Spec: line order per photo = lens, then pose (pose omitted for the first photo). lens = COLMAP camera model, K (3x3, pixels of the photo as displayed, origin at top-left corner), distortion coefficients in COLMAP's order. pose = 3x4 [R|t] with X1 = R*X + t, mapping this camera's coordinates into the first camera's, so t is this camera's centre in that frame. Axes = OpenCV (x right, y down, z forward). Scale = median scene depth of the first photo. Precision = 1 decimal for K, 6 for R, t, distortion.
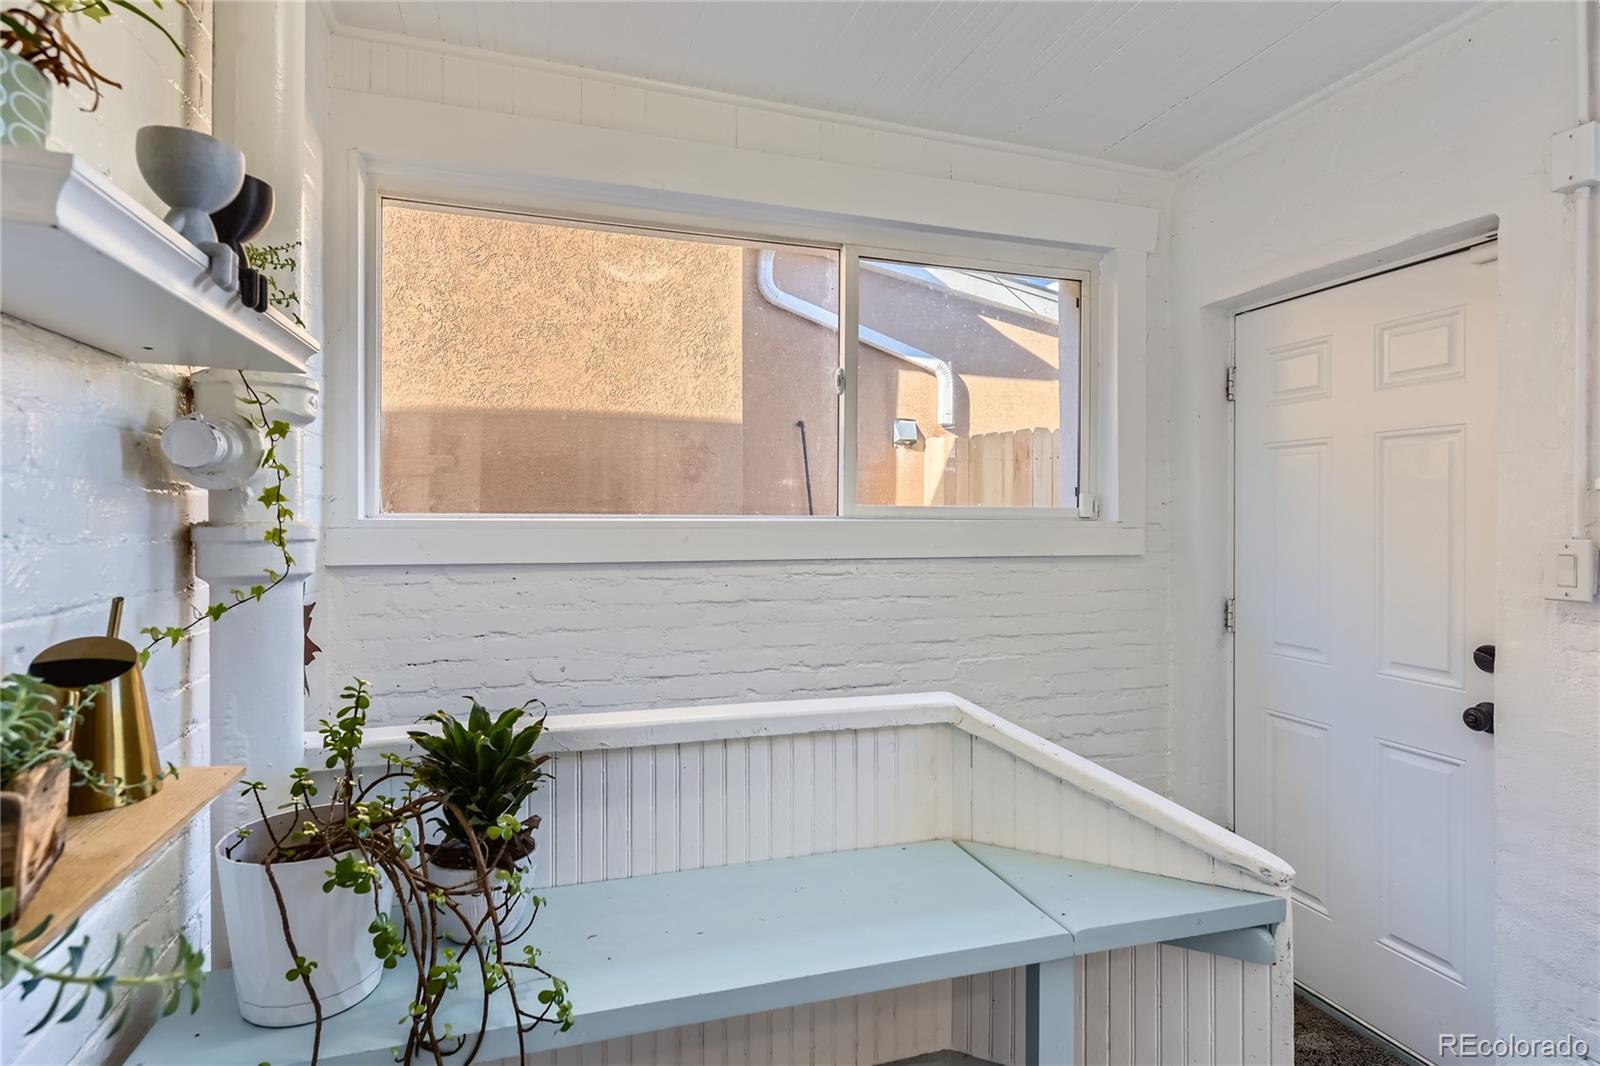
lens RADIAL K [[845.9, 0, 799.3], [0, 845.9, 522.0], [0, 0, 1]] dist [-0.003204, 0.000024]
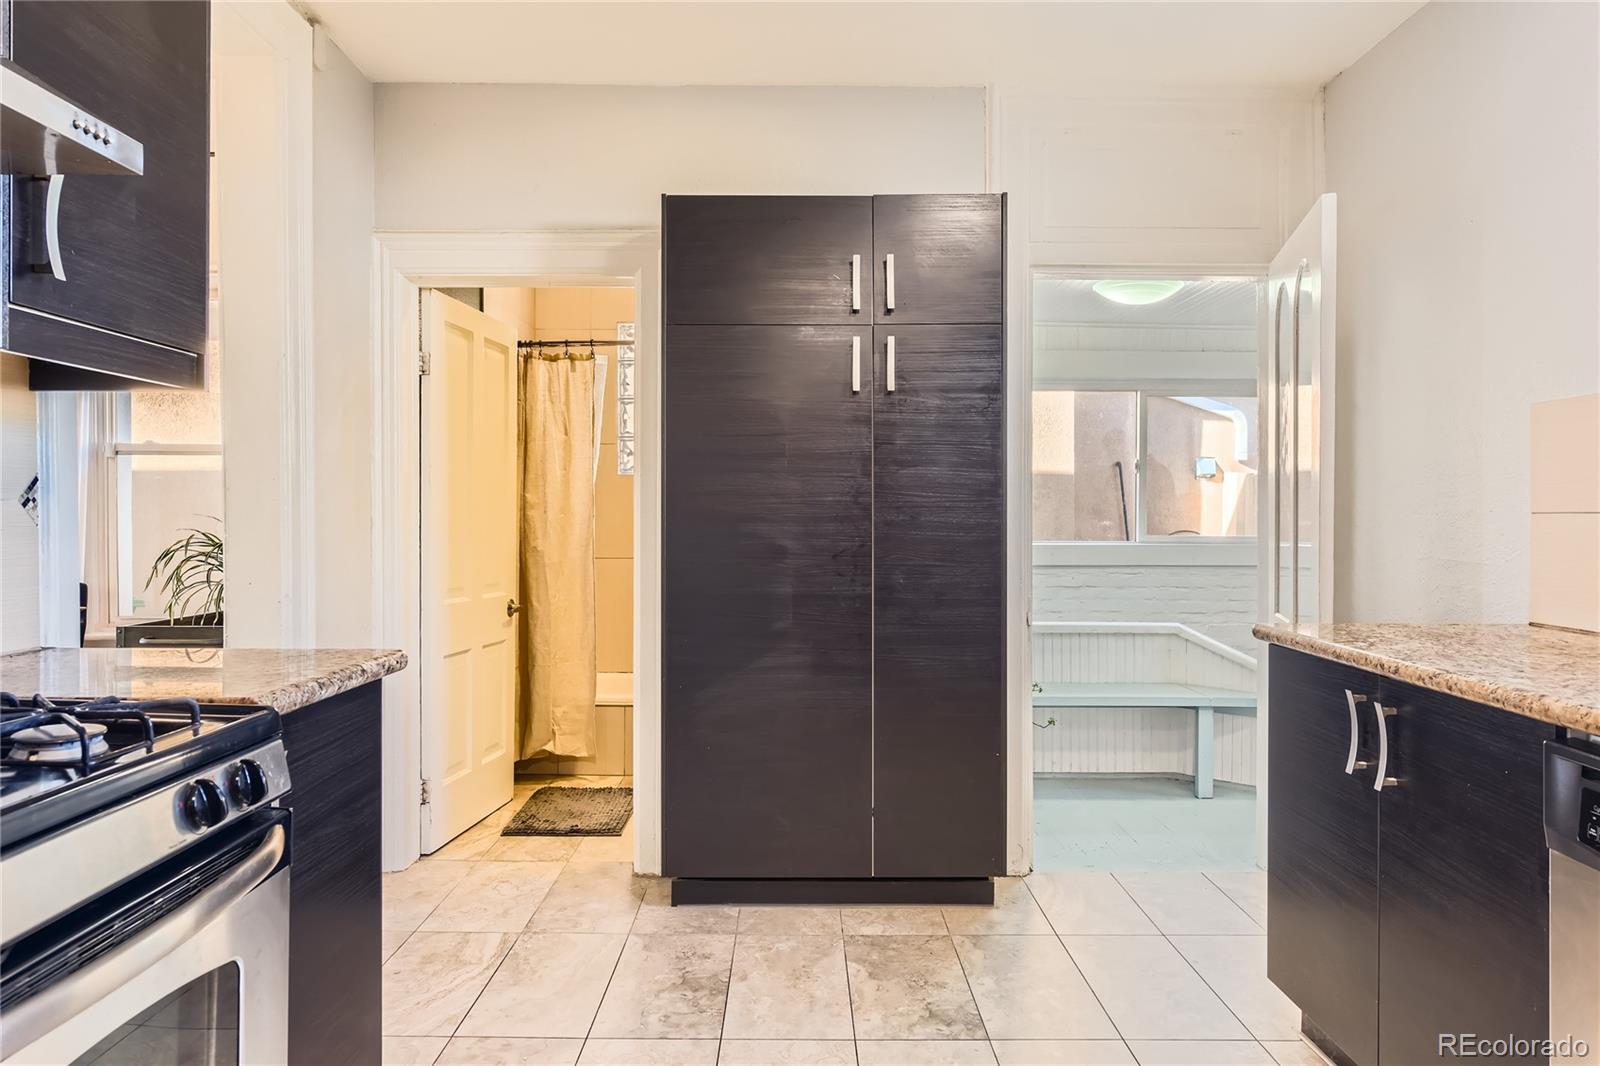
lens RADIAL K [[1059.4, 0, 808.0], [0, 1059.4, 521.3], [0, 0, 1]] dist [-0.006177, 0.005145]
pose [[0.956788, -0.002946, -0.290771, 0.034097], [0.001051, 0.999977, -0.006675, -0.035568], [0.290784, 0.006081, 0.956769, -1.324394]]
